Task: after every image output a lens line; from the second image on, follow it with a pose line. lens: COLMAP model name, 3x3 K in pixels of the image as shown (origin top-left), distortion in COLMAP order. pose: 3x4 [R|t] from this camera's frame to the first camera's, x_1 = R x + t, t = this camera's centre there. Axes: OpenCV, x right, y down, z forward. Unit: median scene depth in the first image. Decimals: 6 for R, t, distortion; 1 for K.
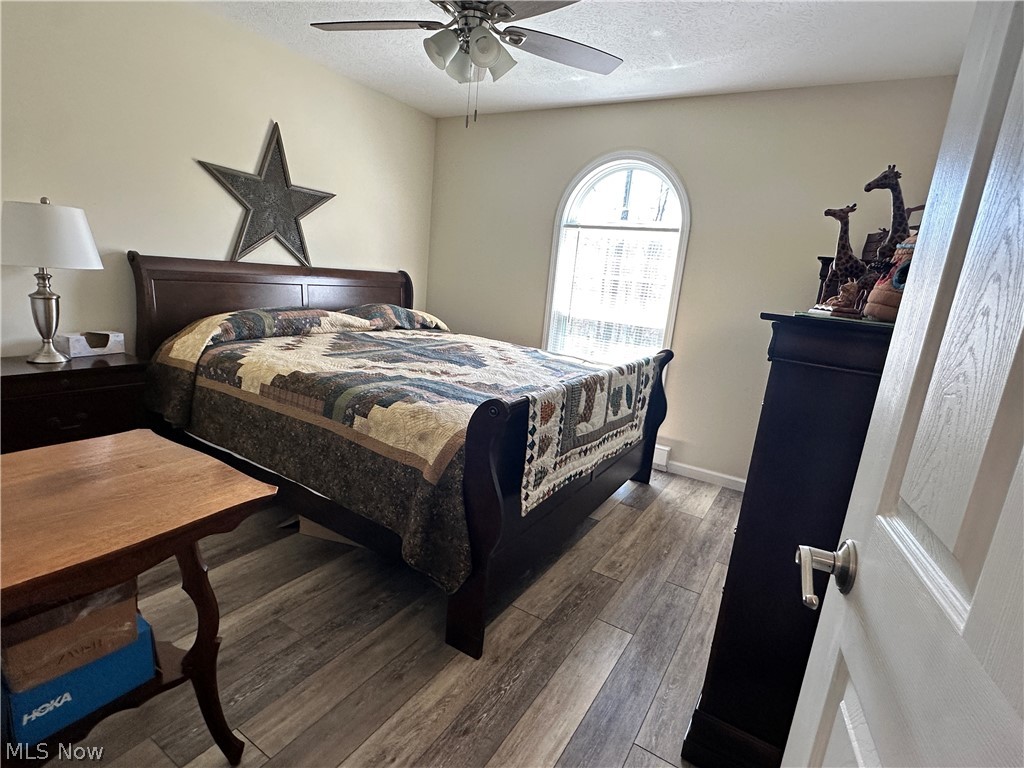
lens RADIAL K [[514.4, 0, 511.2], [0, 514.4, 385.3], [0, 0, 1]] dist [-0.008683, 0.002536]
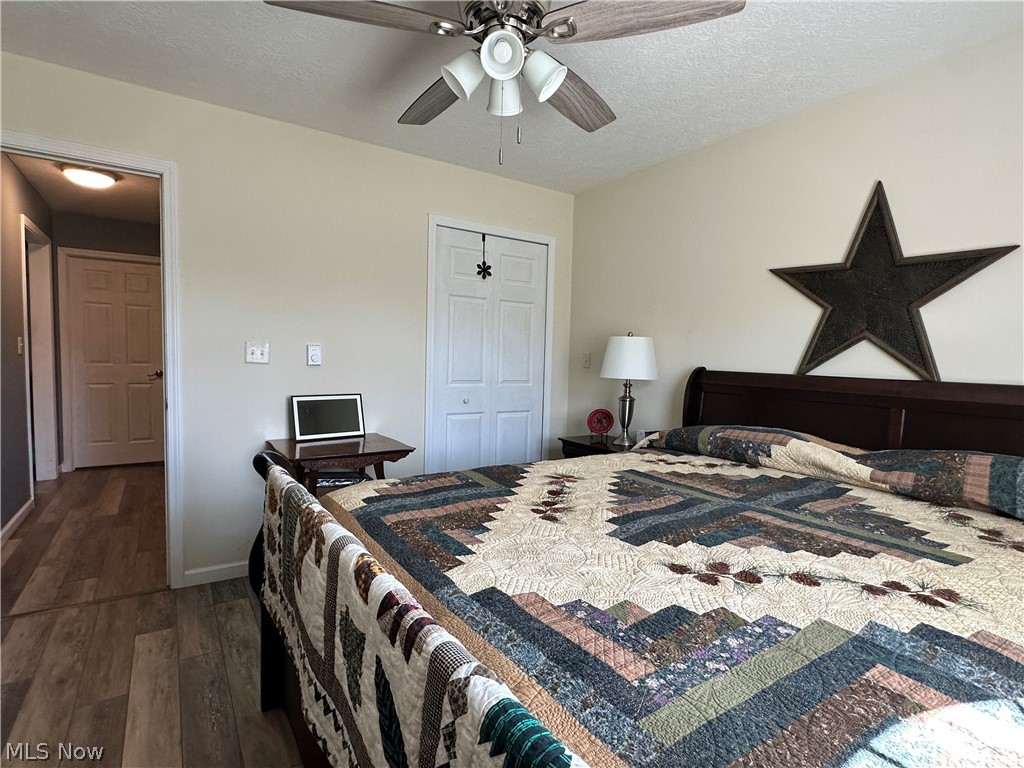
lens RADIAL K [[514.4, 0, 510.5], [0, 514.4, 385.2], [0, 0, 1]] dist [-0.008683, 0.002536]
pose [[-0.412243, -0.053633, -0.909494, 0.377909], [-0.261289, 0.963291, 0.061628, -0.154033], [0.872802, 0.263046, -0.411124, 0.929535]]
